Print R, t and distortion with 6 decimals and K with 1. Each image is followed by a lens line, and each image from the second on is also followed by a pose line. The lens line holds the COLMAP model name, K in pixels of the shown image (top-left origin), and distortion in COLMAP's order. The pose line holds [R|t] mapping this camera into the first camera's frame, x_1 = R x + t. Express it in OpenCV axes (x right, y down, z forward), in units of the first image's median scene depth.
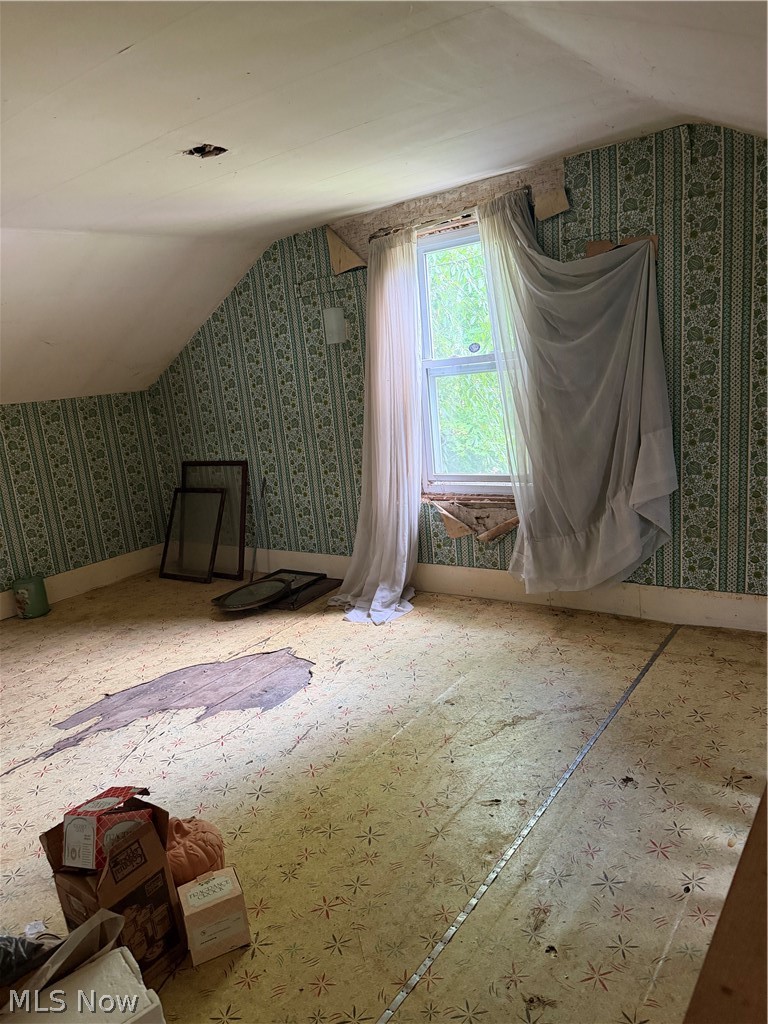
lens RADIAL K [[693.3, 0, 385.4], [0, 693.3, 528.3], [0, 0, 1]] dist [0.043423, -0.077074]
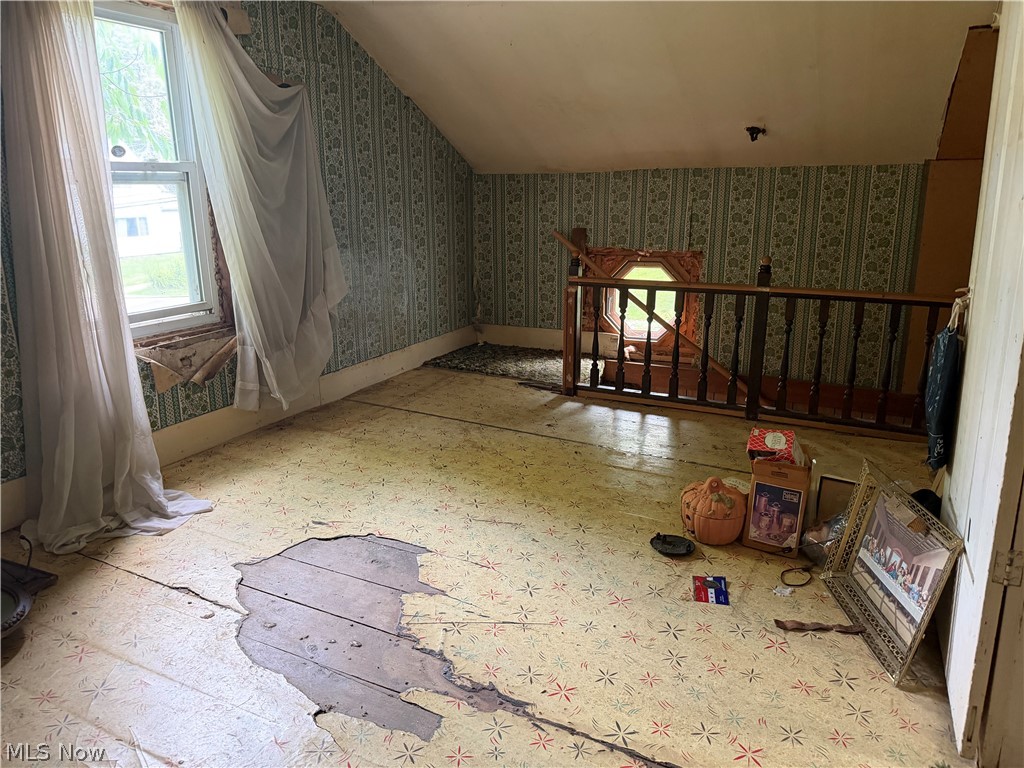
lens RADIAL K [[730.8, 0, 514.5], [0, 730.8, 372.5], [0, 0, 1]] dist [0.083018, -0.086448]
pose [[-0.160878, -0.149676, 0.975559, -0.971209], [0.237951, 0.953396, 0.185516, -0.084532], [-0.957861, 0.261980, -0.117765, 0.883318]]
